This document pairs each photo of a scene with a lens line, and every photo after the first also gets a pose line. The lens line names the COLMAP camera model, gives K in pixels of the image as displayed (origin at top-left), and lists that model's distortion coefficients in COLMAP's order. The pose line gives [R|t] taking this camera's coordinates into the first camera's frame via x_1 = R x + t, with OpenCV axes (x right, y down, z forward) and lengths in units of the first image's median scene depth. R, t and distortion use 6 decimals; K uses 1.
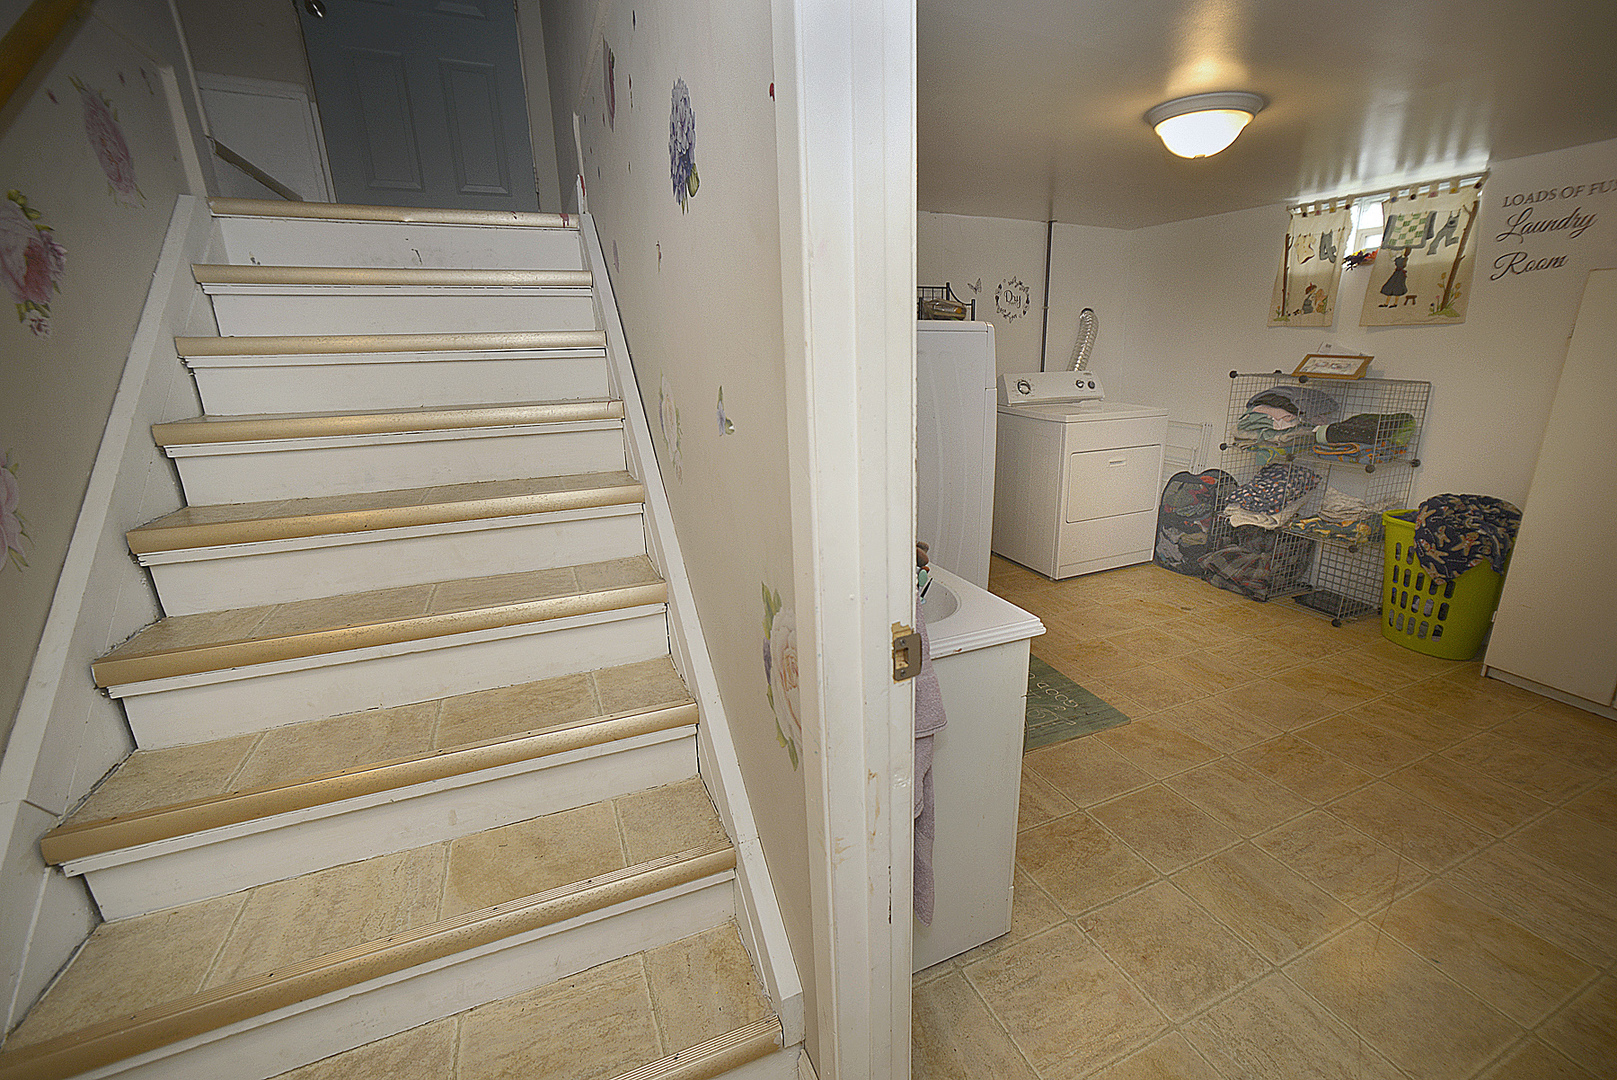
lens RADIAL K [[715.1, 0, 808.5], [0, 715.1, 540.0], [0, 0, 1]] dist [-0.000142, -0.000011]
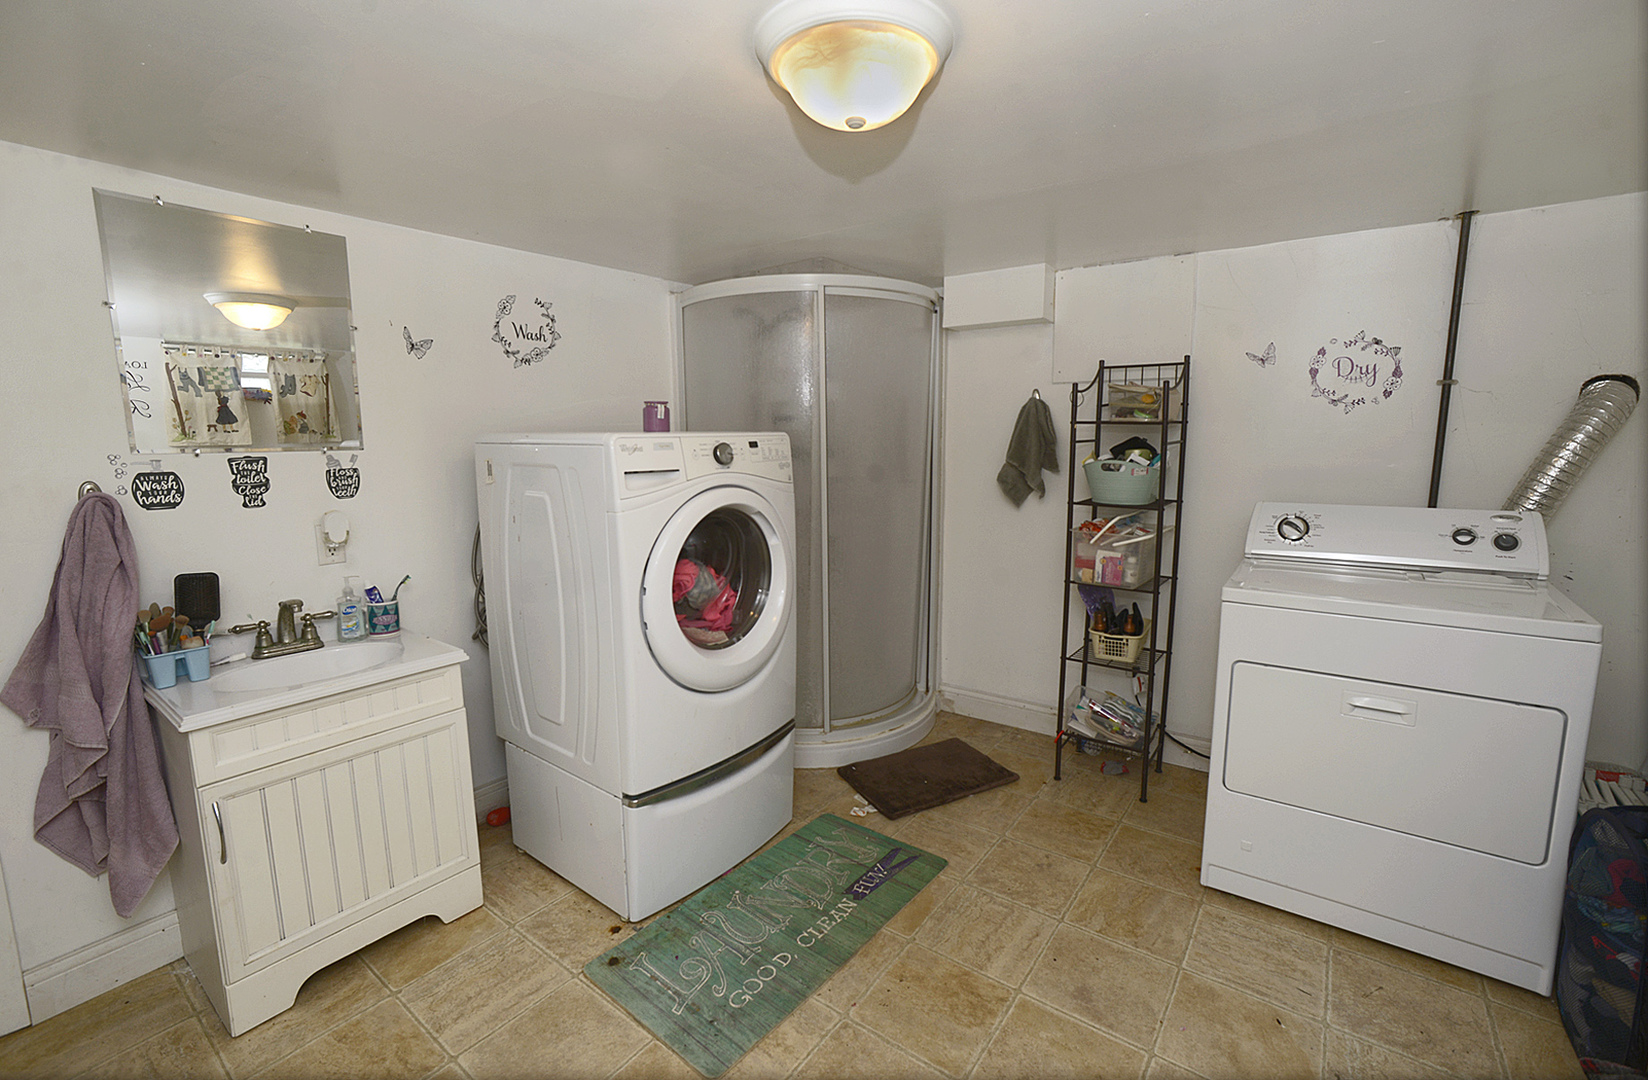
lens RADIAL K [[707.4, 0, 824.0], [0, 707.4, 540.0], [0, 0, 1]] dist [-0.000644, -0.000066]
pose [[0.516219, 0.127813, -0.846866, 0.555624], [-0.231740, 0.972762, 0.005554, -0.120529], [0.824509, 0.193386, 0.531777, 0.404048]]
